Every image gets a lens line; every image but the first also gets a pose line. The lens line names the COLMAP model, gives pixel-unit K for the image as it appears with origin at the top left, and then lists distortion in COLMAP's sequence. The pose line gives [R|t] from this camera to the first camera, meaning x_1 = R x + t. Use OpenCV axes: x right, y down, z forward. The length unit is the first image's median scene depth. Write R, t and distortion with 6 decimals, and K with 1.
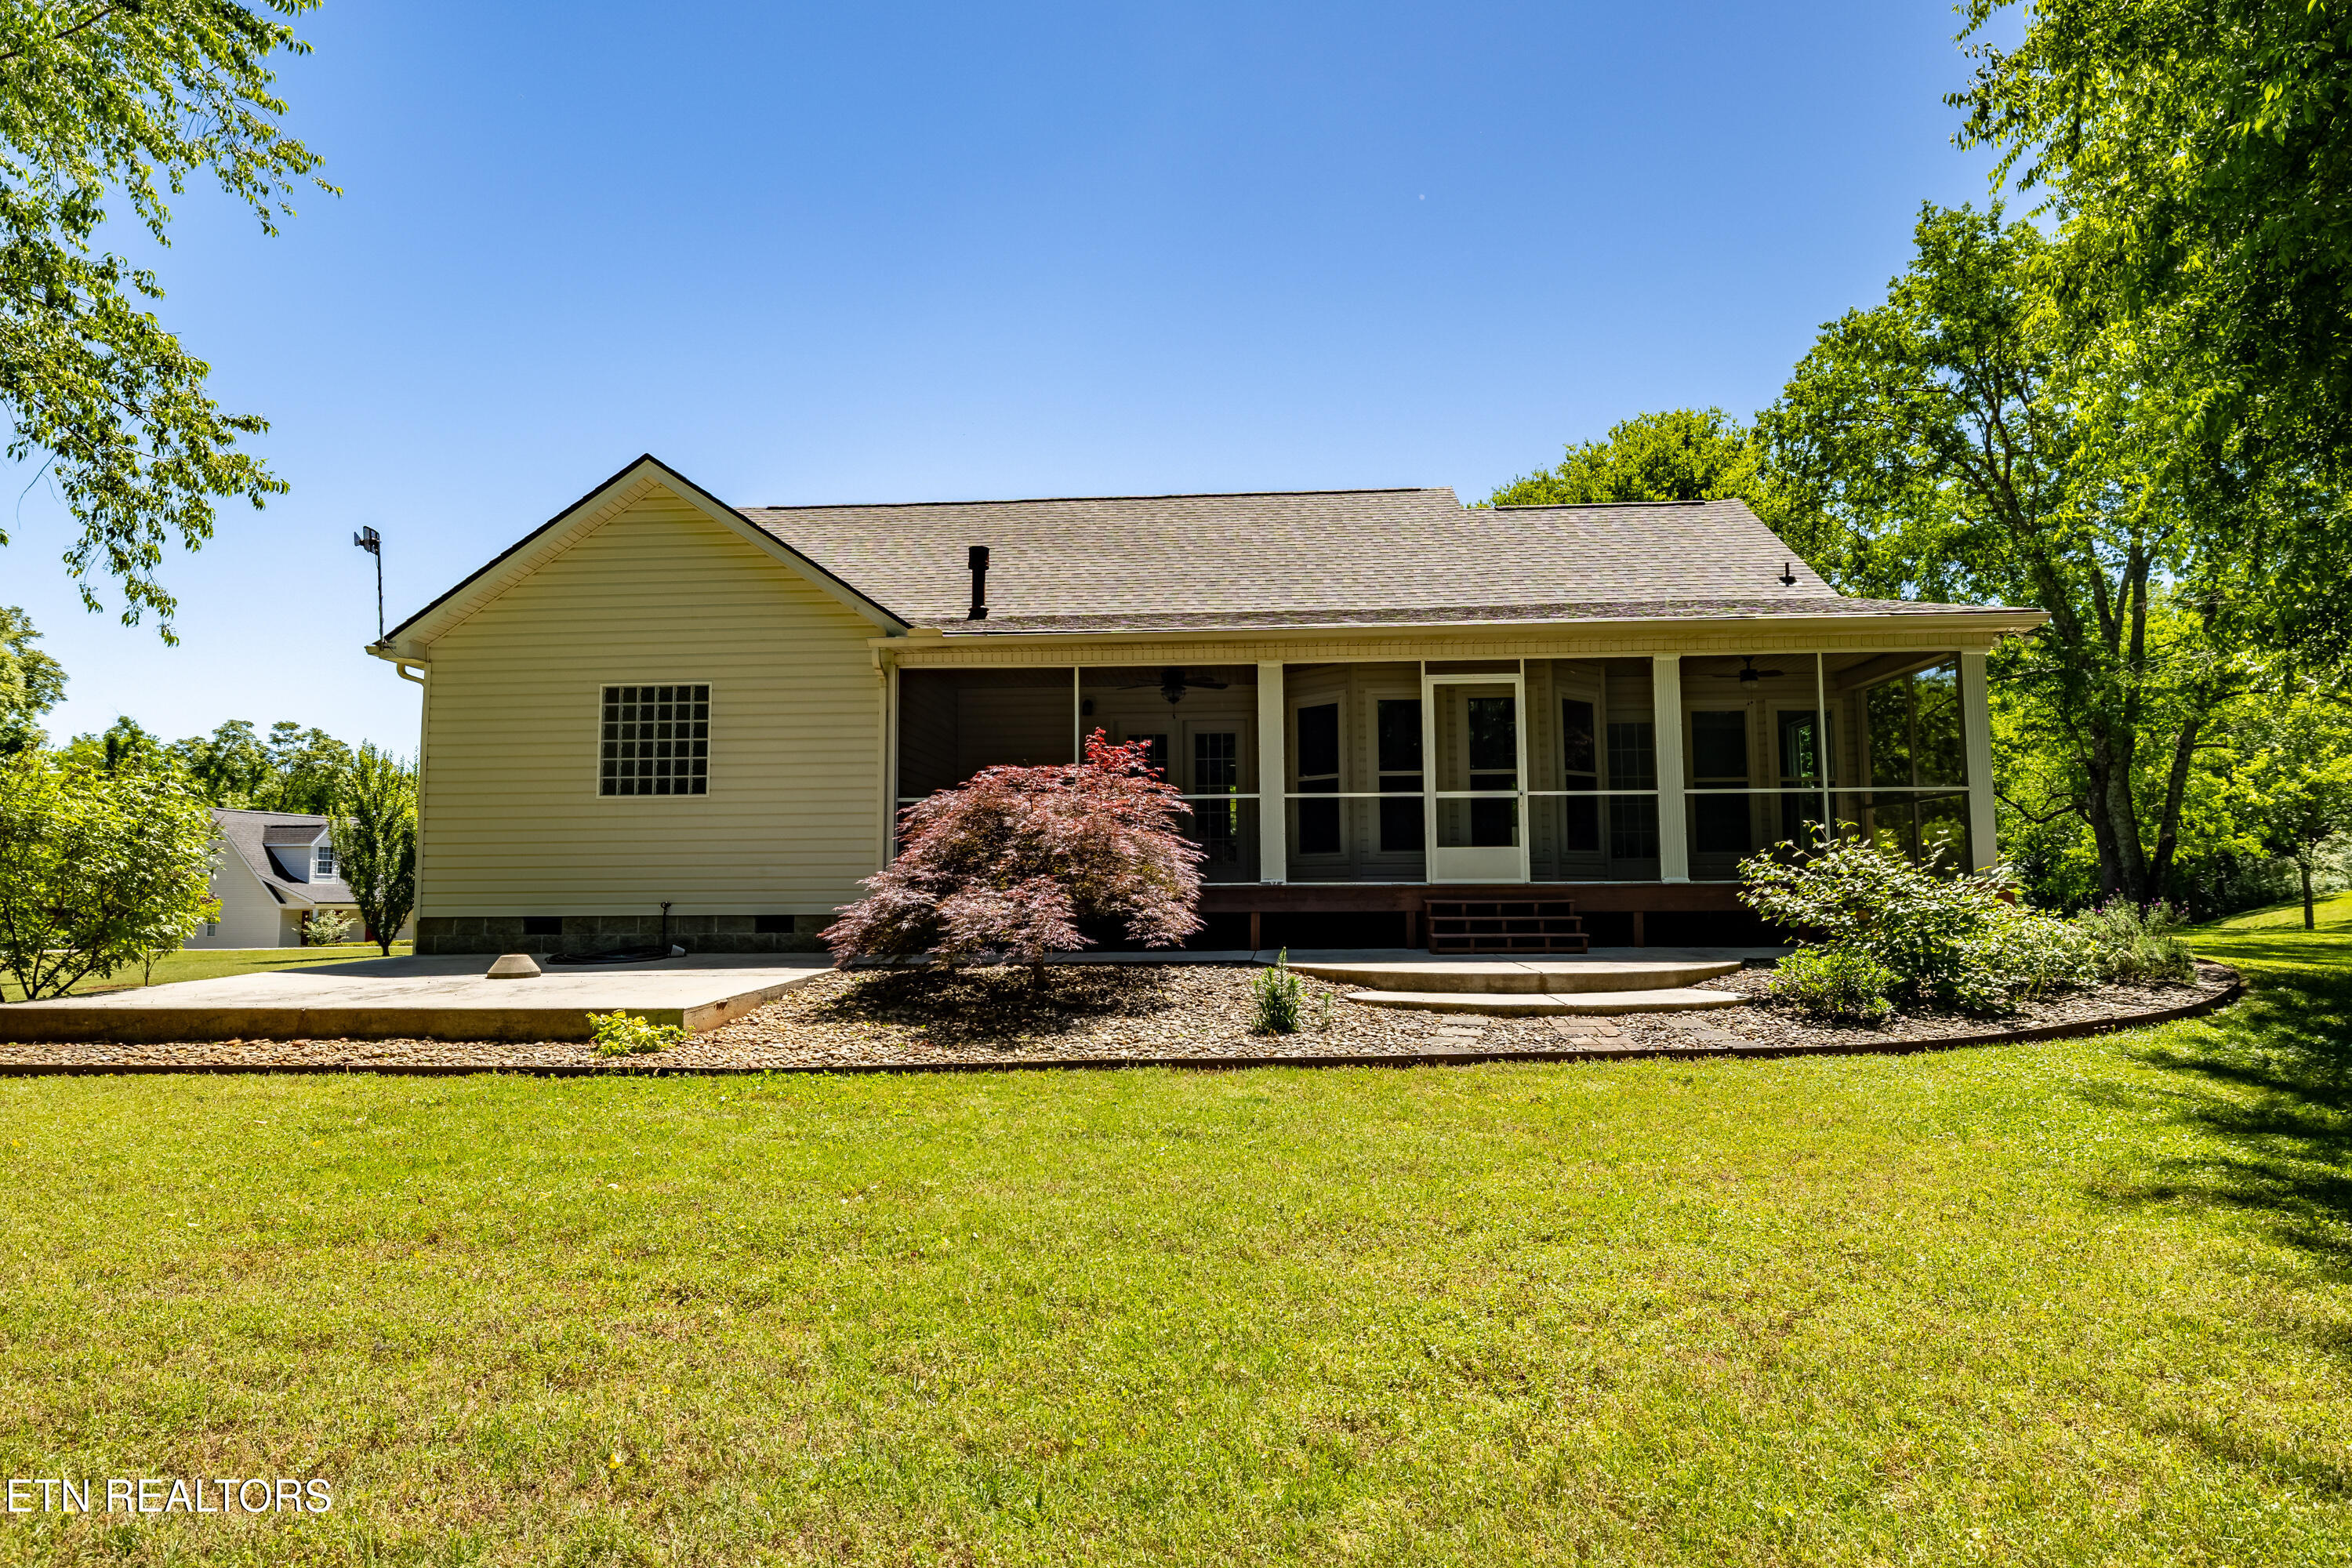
lens RADIAL K [[1252.7, 0, 1176.0], [0, 1252.7, 784.0], [0, 0, 1]] dist [-0.001137, -0.000080]
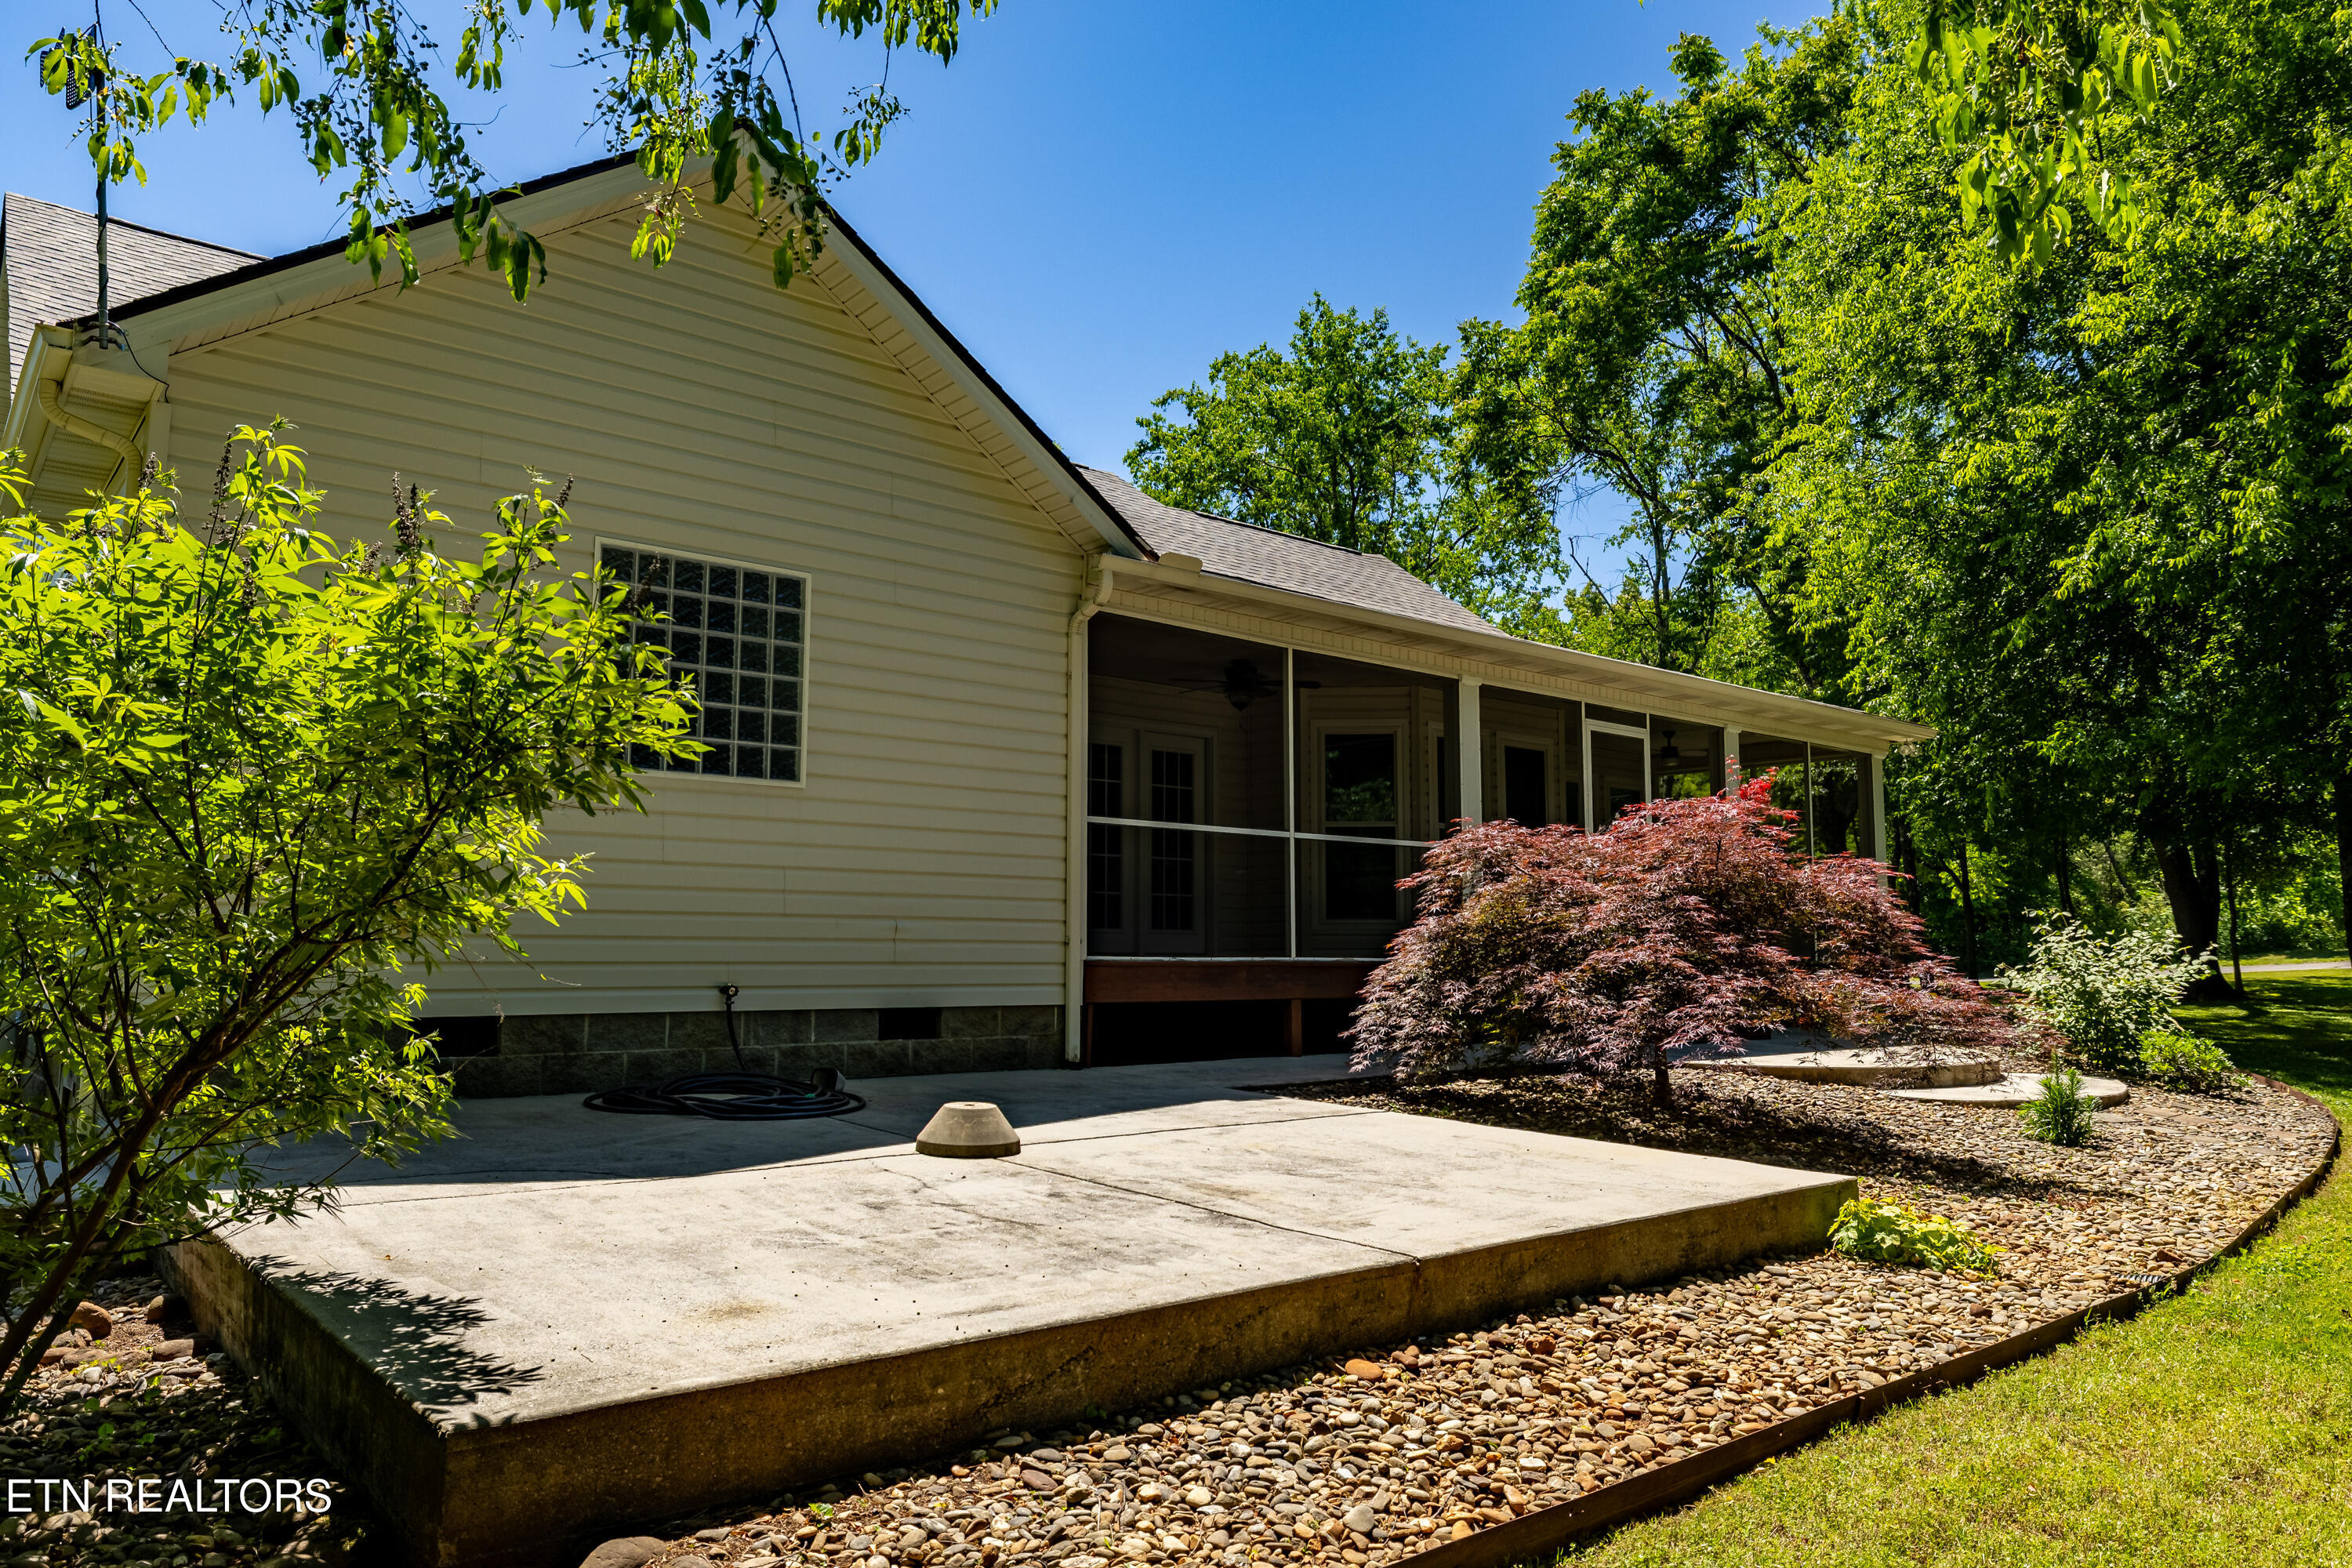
lens RADIAL K [[1505.4, 0, 1176.0], [0, 1505.4, 784.0], [0, 0, 1]] dist [0.000319, 0.002469]
pose [[0.737576, 0.087755, 0.669537, -0.688446], [-0.070906, 0.996103, -0.052446, 0.031504], [-0.671531, -0.008791, 0.740925, 0.417683]]
